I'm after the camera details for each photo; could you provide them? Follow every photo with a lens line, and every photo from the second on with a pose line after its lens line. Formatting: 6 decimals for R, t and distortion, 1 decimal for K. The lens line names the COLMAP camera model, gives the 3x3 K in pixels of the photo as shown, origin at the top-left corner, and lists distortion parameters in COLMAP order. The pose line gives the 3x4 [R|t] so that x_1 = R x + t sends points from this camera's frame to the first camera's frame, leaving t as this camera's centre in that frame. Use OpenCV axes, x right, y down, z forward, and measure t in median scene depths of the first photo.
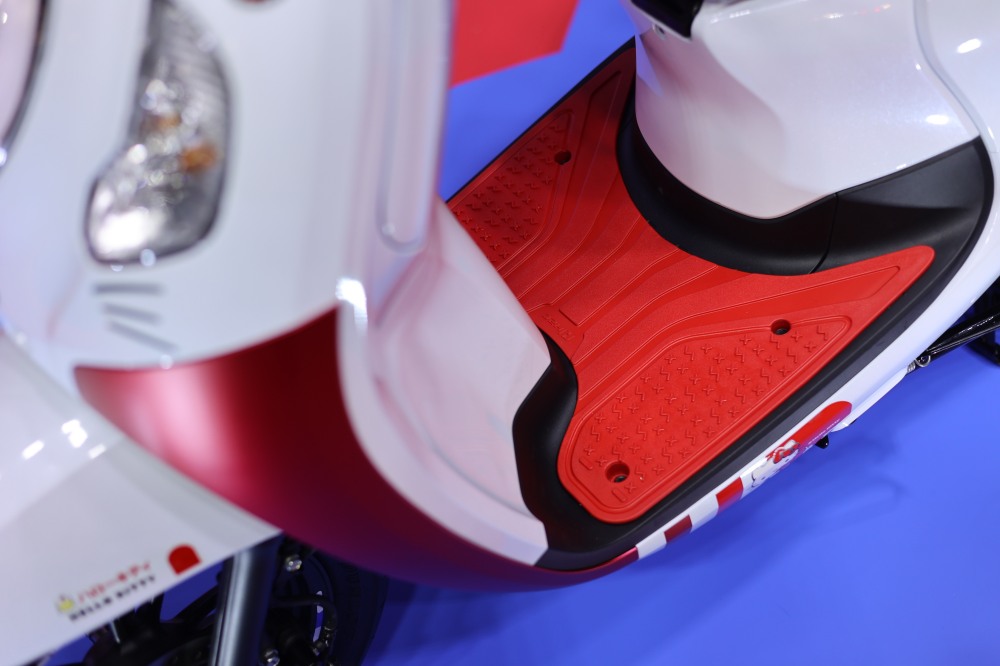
lens RADIAL K [[1453.8, 0, 500.0], [0, 1453.8, 333.0], [0, 0, 1]] dist [-0.001715, 0.006051]
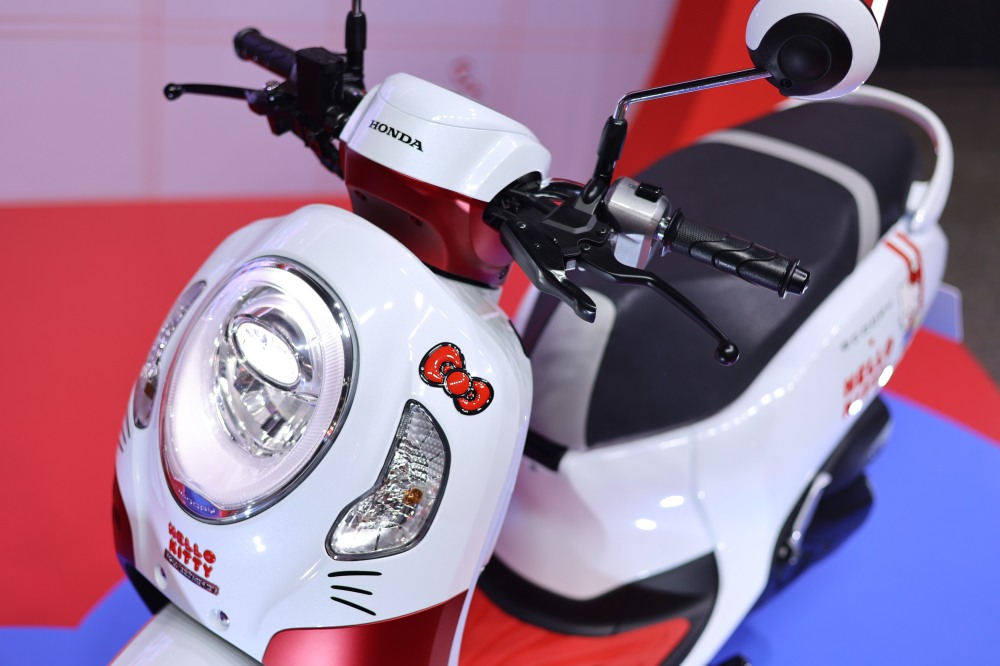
lens RADIAL K [[1453.8, 0, 500.0], [0, 1453.8, 333.0], [0, 0, 1]] dist [-0.001715, 0.006051]
pose [[0.937394, 0.110577, 0.330251, -0.434282], [0.008928, 0.940316, -0.340186, 0.177897], [-0.348157, 0.321837, 0.880459, -0.392157]]
